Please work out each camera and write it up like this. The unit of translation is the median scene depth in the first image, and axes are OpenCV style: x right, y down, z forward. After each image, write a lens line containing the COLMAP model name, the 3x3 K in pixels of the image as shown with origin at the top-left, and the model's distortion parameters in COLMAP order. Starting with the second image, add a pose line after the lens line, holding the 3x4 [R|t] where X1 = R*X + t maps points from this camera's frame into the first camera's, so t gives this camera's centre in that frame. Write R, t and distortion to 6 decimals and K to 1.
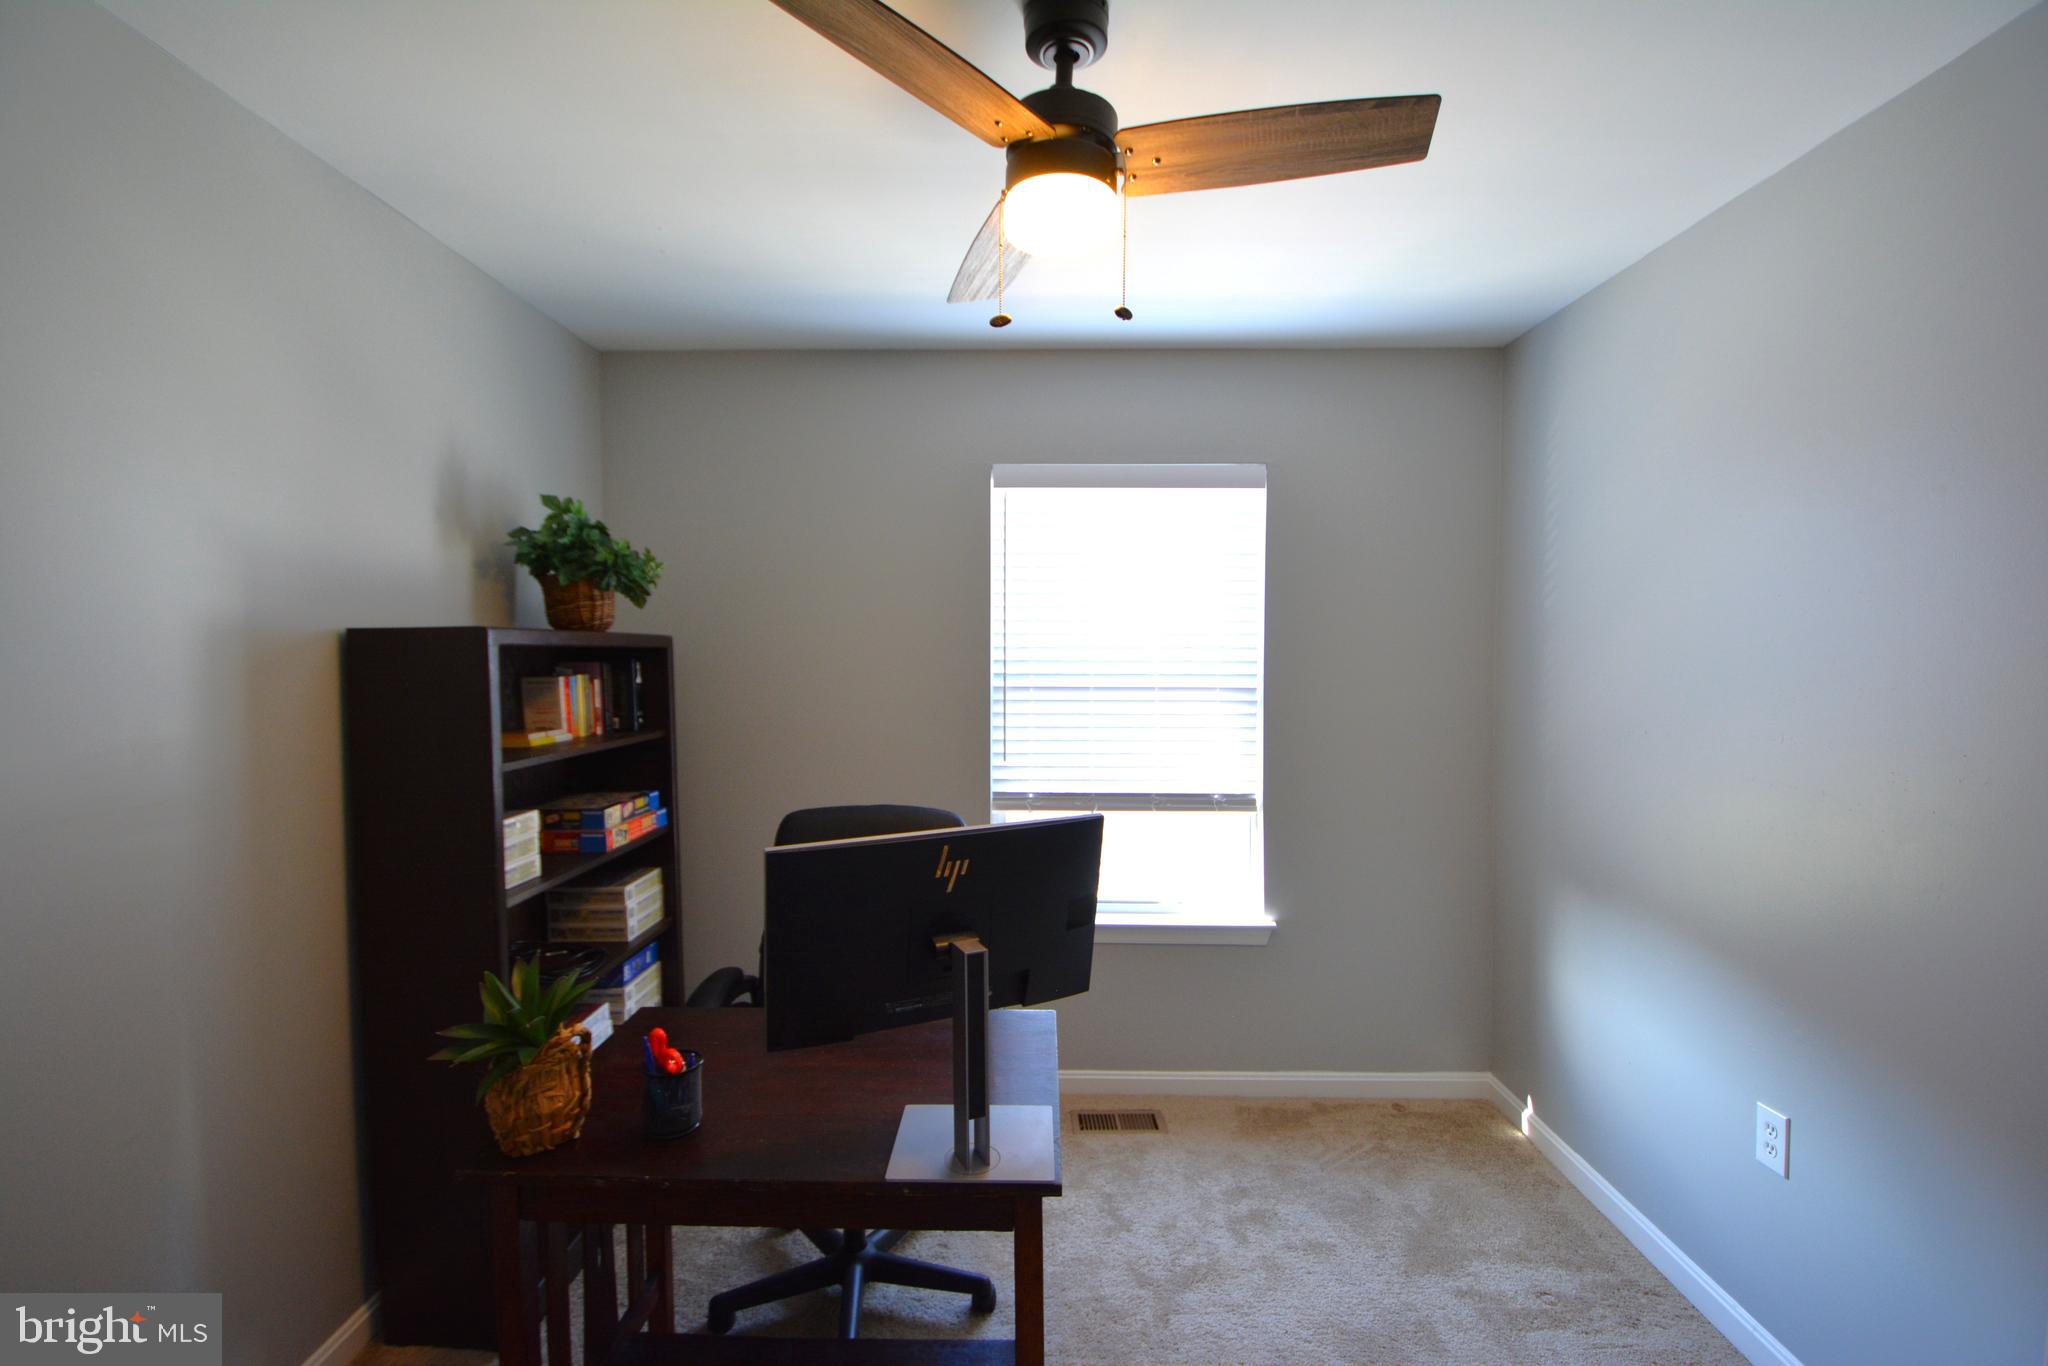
lens RADIAL K [[927.1, 0, 1024.0], [0, 927.1, 683.0], [0, 0, 1]] dist [0.000078, -0.012739]
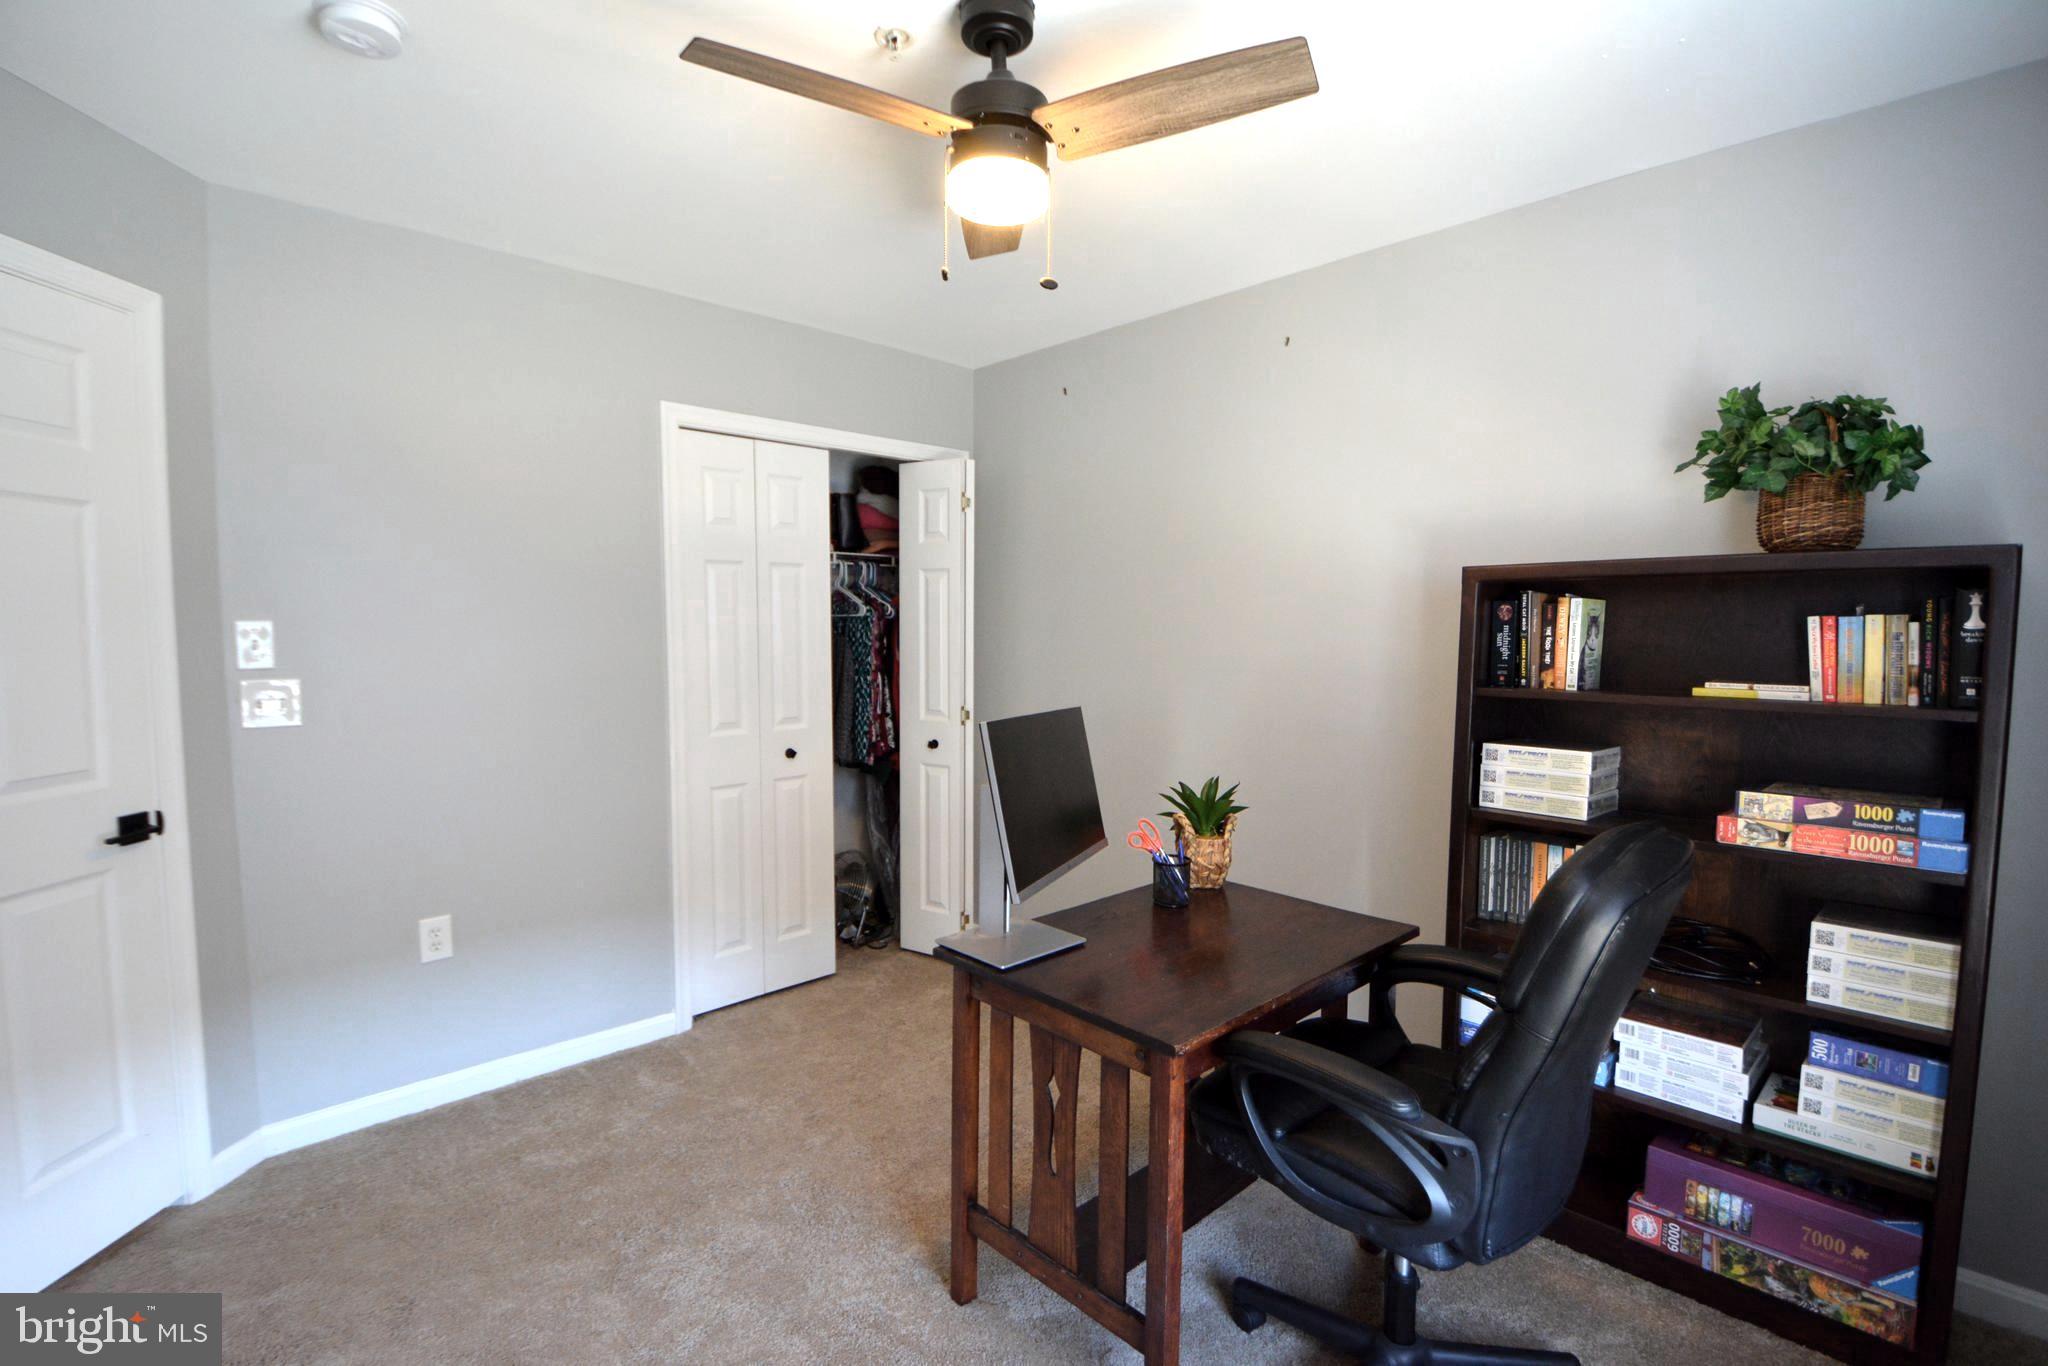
lens RADIAL K [[927.1, 0, 1024.0], [0, 927.1, 683.0], [0, 0, 1]] dist [0.000078, -0.012739]
pose [[-0.699284, 0.041903, -0.713615, 0.460556], [-0.024513, 0.996288, 0.082522, 0.001354], [0.714424, 0.075199, -0.695661, 1.040580]]
